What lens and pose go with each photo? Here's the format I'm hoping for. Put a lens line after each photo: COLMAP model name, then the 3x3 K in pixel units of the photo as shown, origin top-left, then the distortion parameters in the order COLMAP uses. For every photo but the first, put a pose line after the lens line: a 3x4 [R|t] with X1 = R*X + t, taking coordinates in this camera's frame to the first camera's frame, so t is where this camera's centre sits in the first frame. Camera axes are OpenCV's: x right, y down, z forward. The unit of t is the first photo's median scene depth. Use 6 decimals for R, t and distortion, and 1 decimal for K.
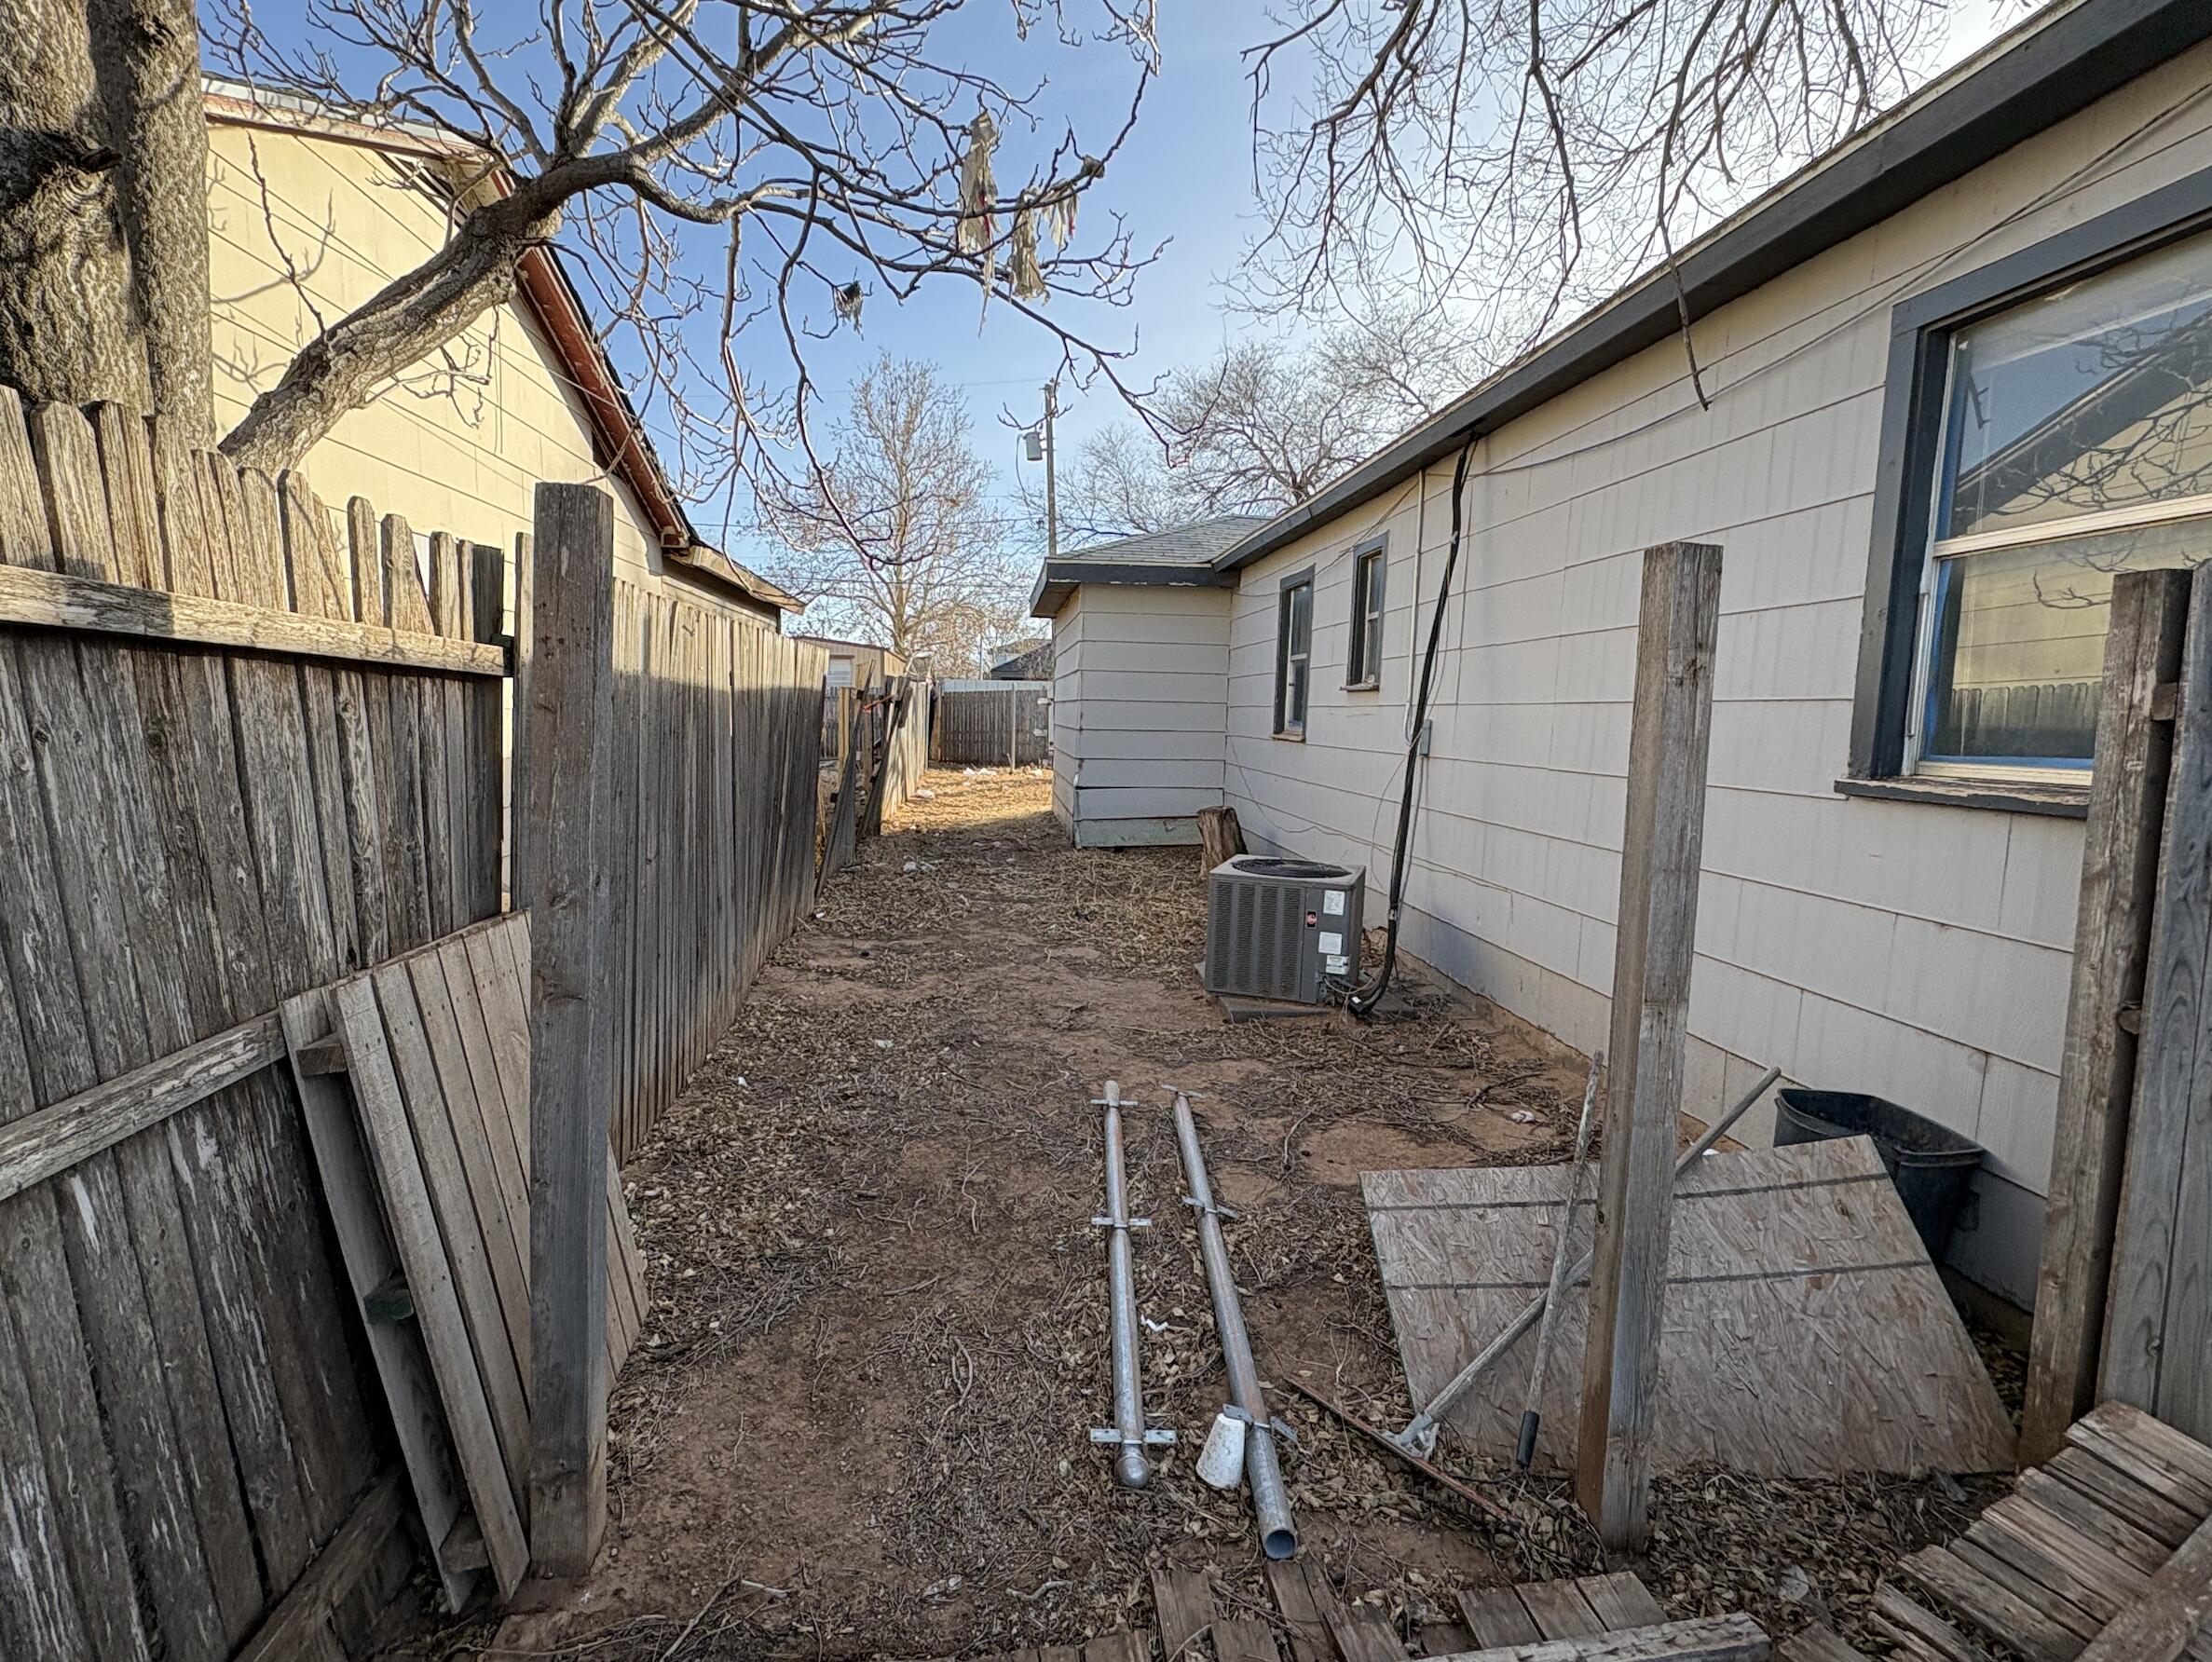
lens RADIAL K [[1102.8, 0, 1103.4], [0, 1102.8, 822.9], [0, 0, 1]] dist [-0.002439, 0.001021]
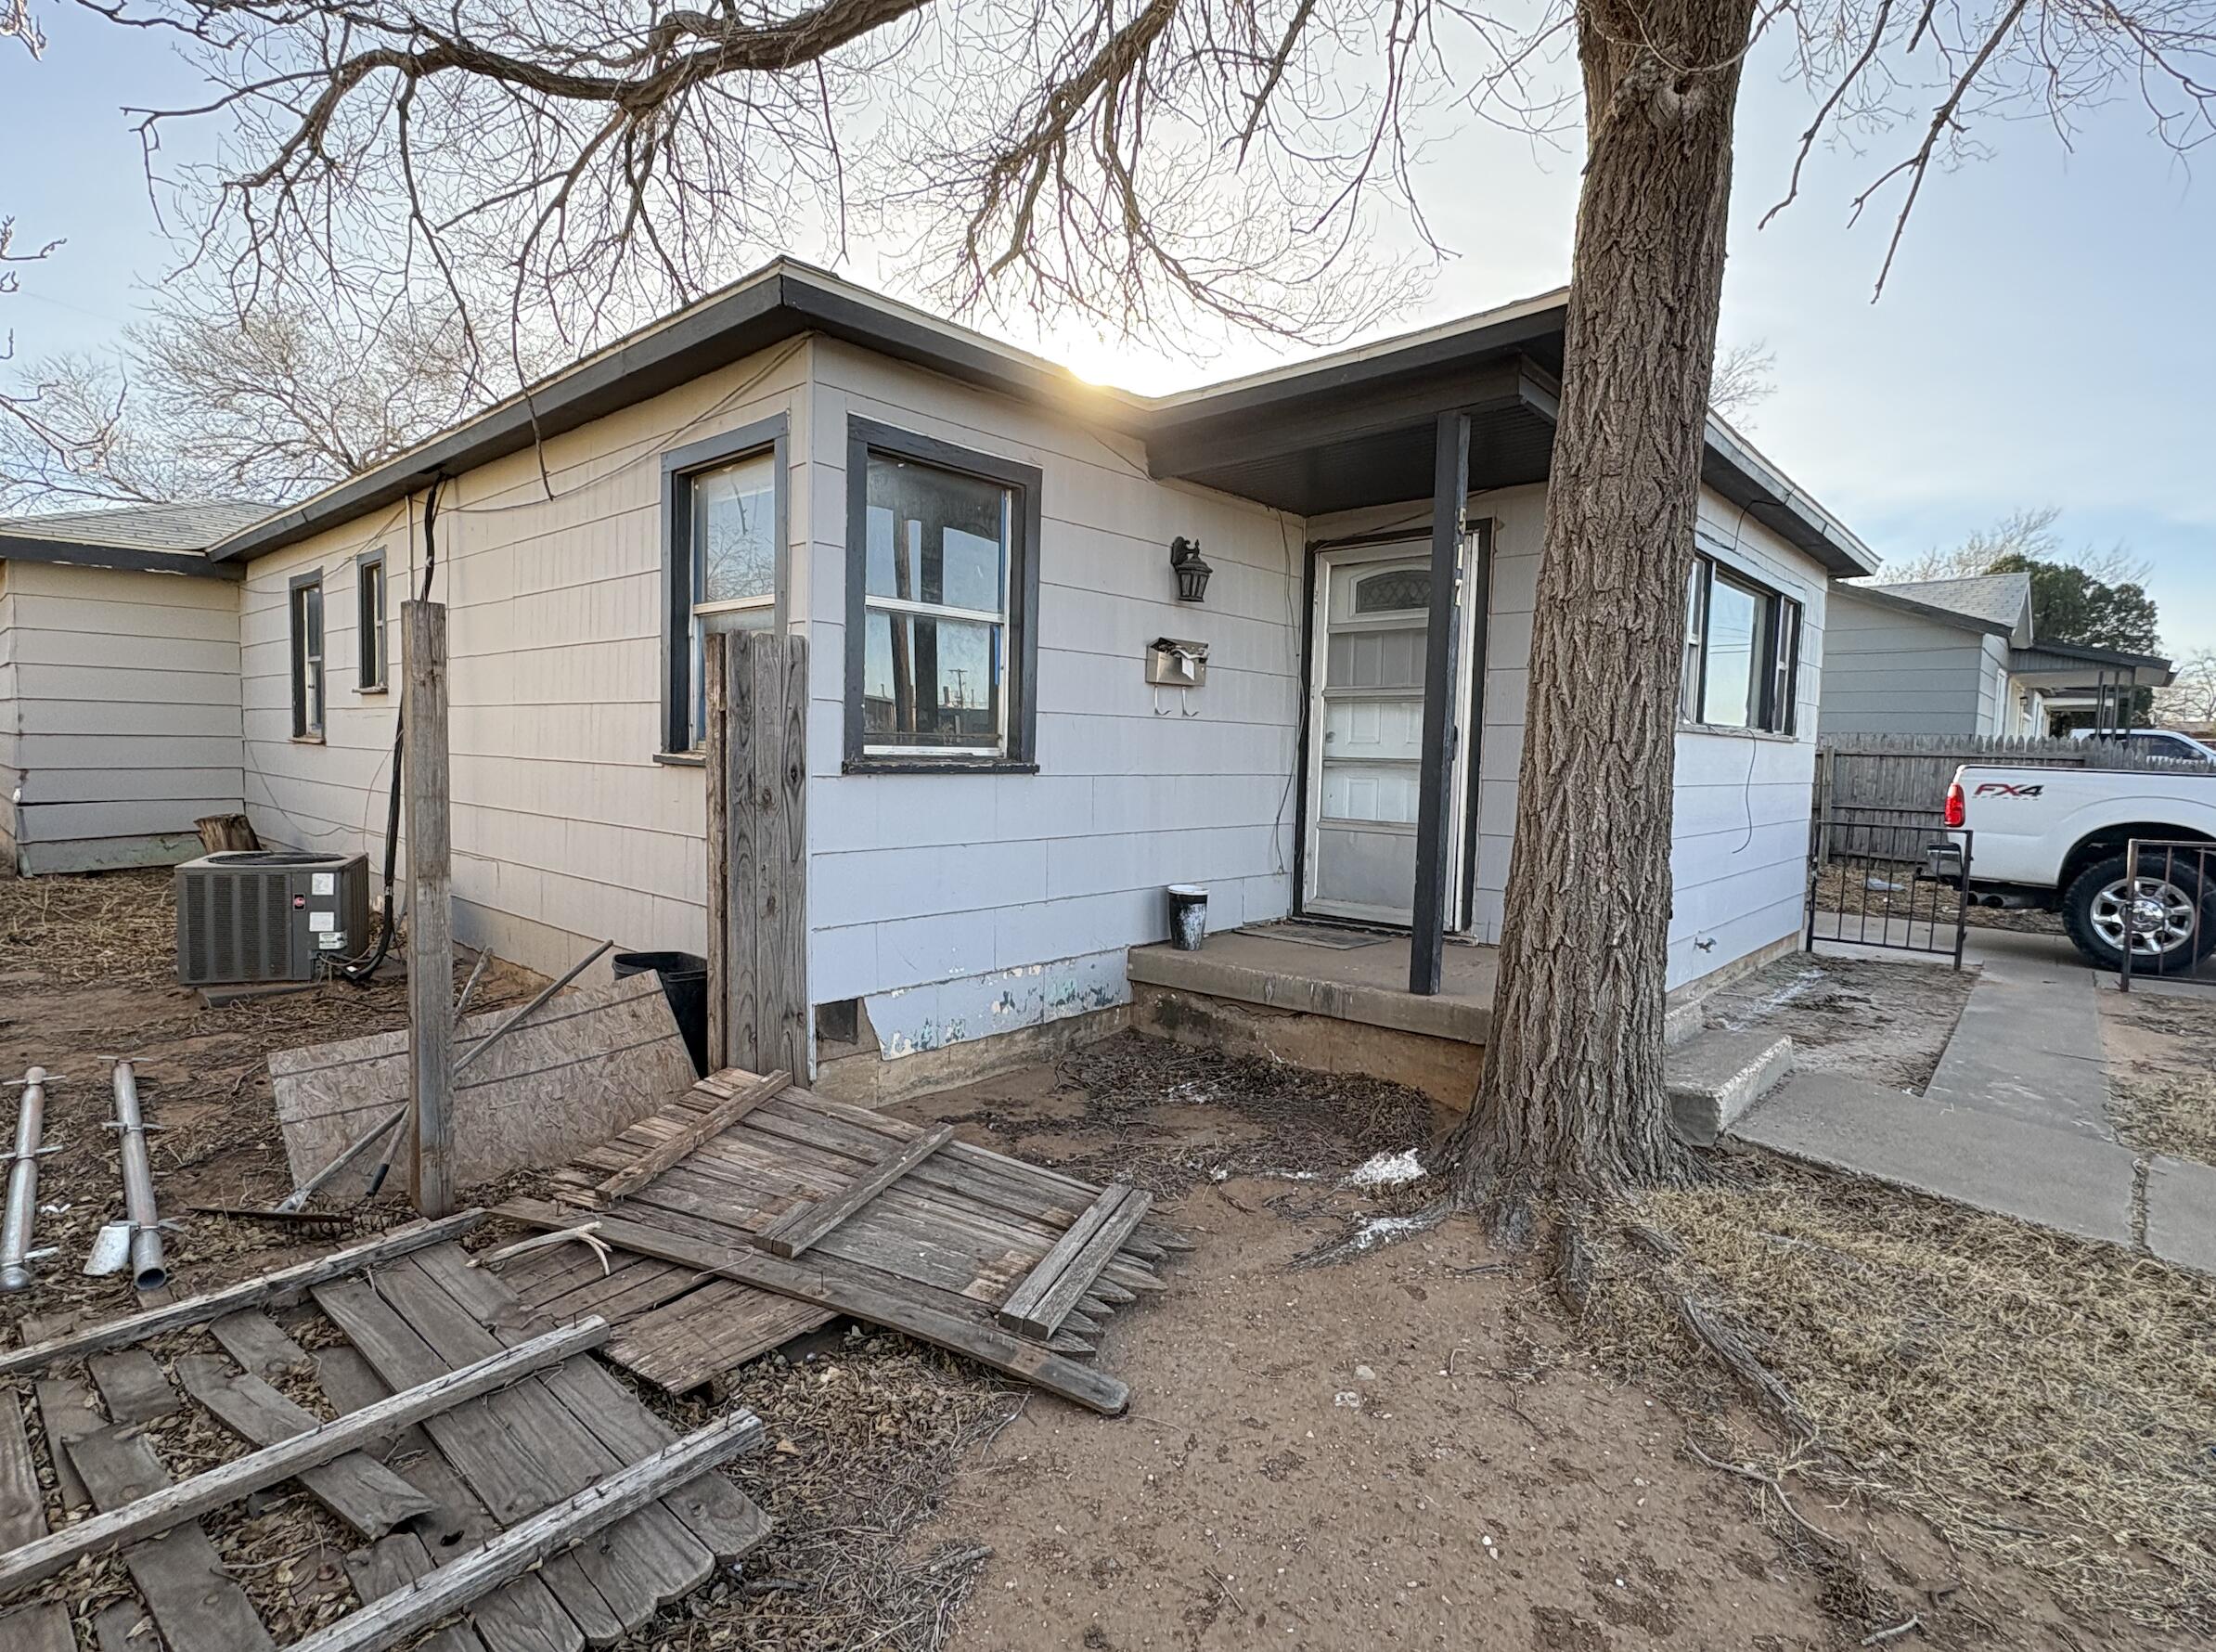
lens RADIAL K [[1104.9, 0, 1114.1], [0, 1104.9, 826.2], [0, 0, 1]] dist [-0.002439, 0.001021]
pose [[0.740916, -0.056378, 0.669227, 0.102166], [0.062003, 0.997957, 0.015427, 0.077949], [-0.668729, 0.030064, 0.742898, -0.575216]]
